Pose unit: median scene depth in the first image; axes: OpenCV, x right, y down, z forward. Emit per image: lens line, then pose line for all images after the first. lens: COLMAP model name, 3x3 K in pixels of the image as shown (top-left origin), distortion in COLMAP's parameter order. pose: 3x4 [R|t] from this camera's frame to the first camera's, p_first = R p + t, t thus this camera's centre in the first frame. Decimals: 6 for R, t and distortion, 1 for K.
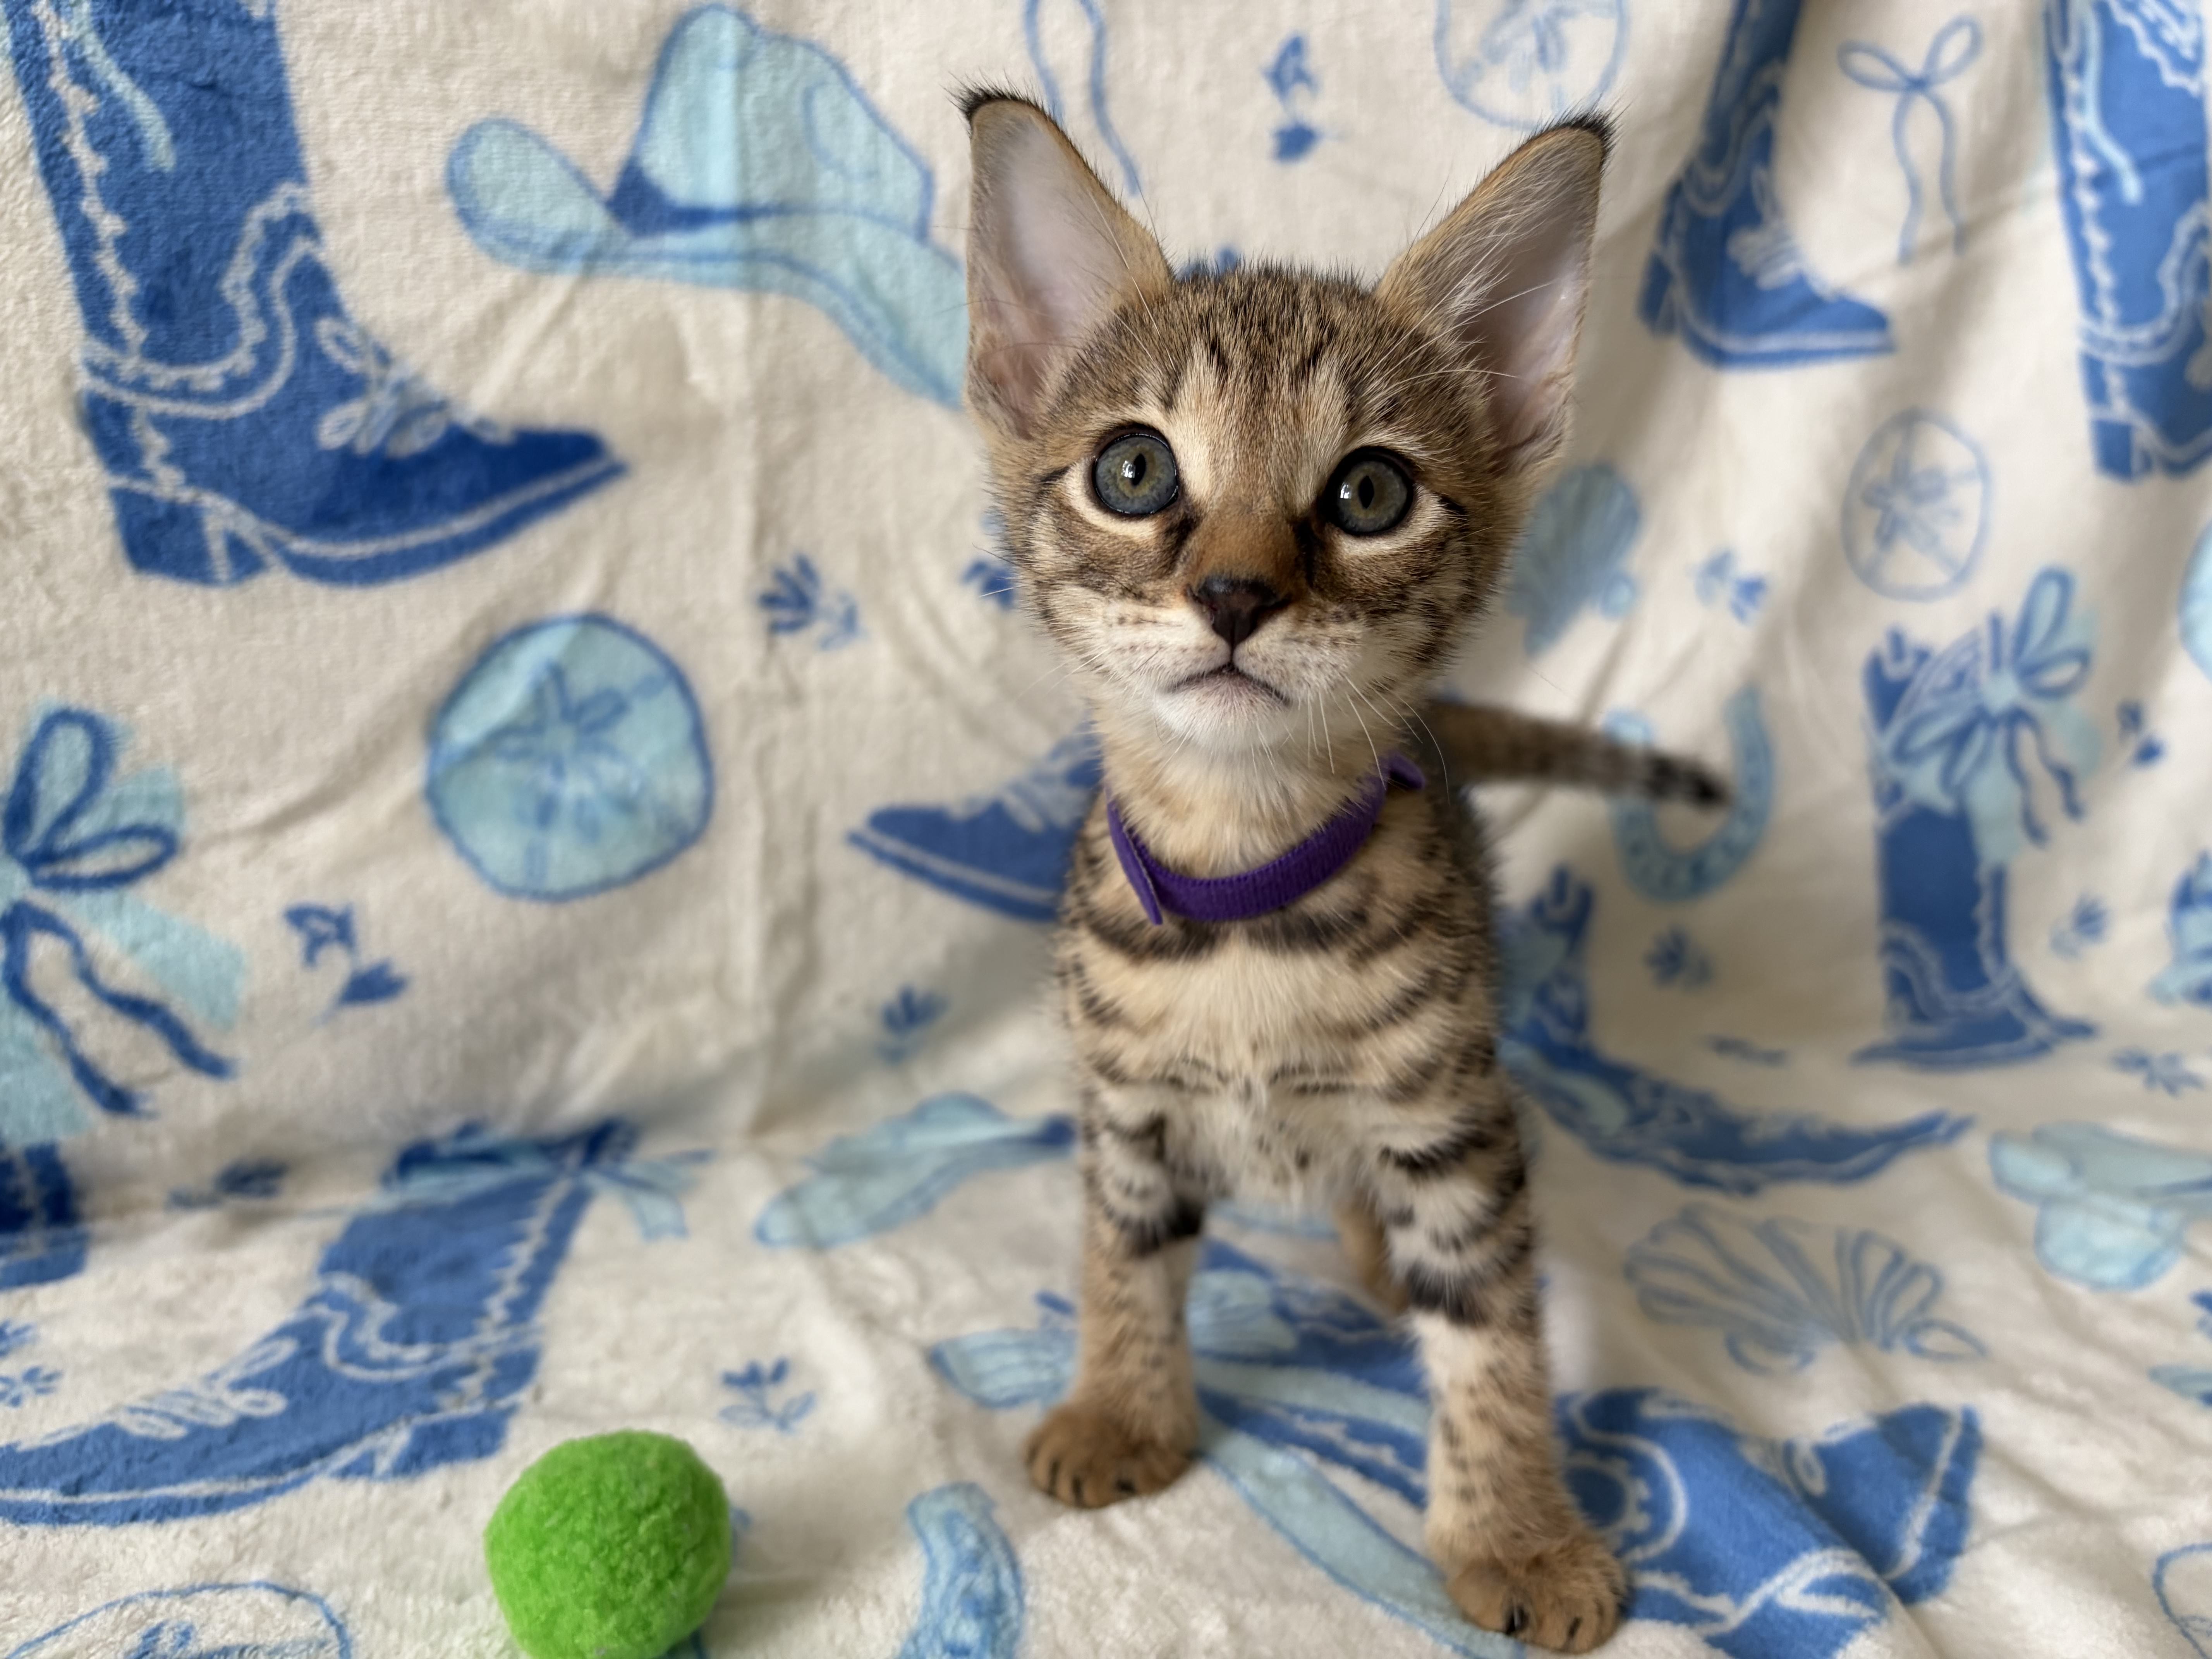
lens RADIAL K [[1643.6, 0, 1106.0], [0, 1643.6, 829.5], [0, 0, 1]] dist [0.103017, -0.133741]
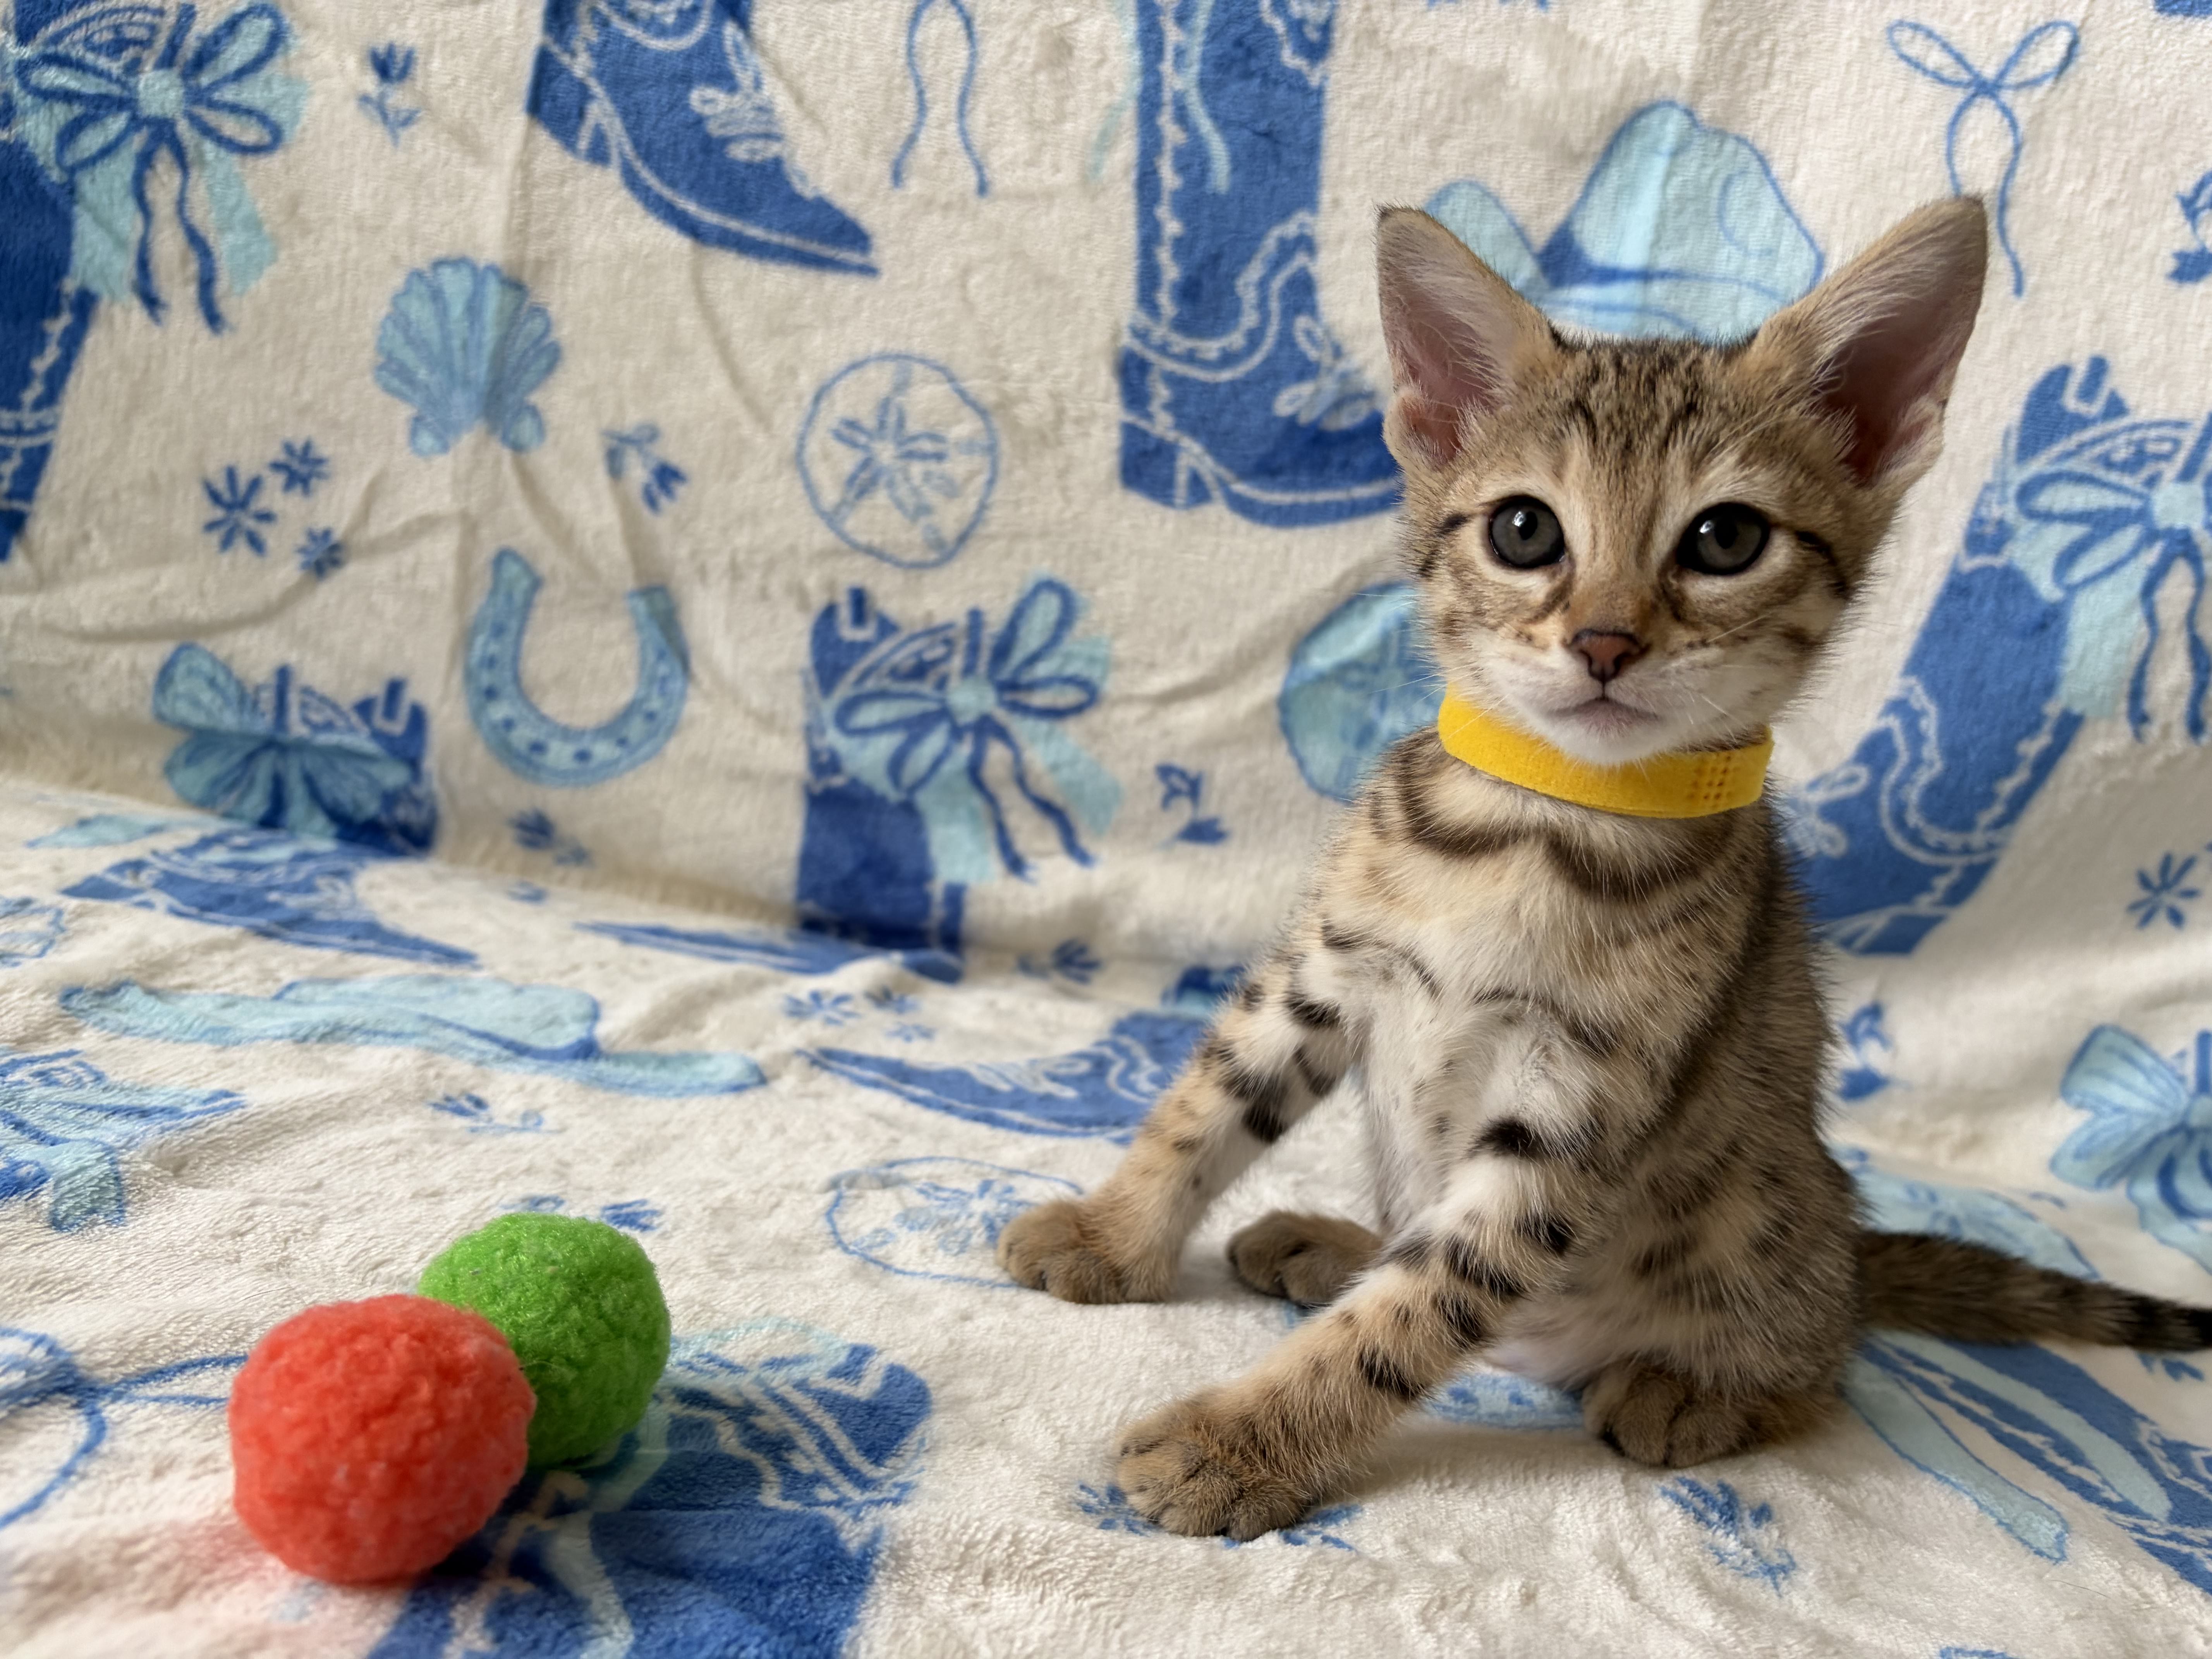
lens RADIAL K [[1689.5, 0, 1106.0], [0, 1689.5, 829.5], [0, 0, 1]] dist [-0.027280, -0.000816]
pose [[0.855770, 0.250867, -0.452464, 0.076637], [-0.245522, 0.966740, 0.071637, 0.014362], [0.455387, 0.049785, 0.888901, -0.173969]]
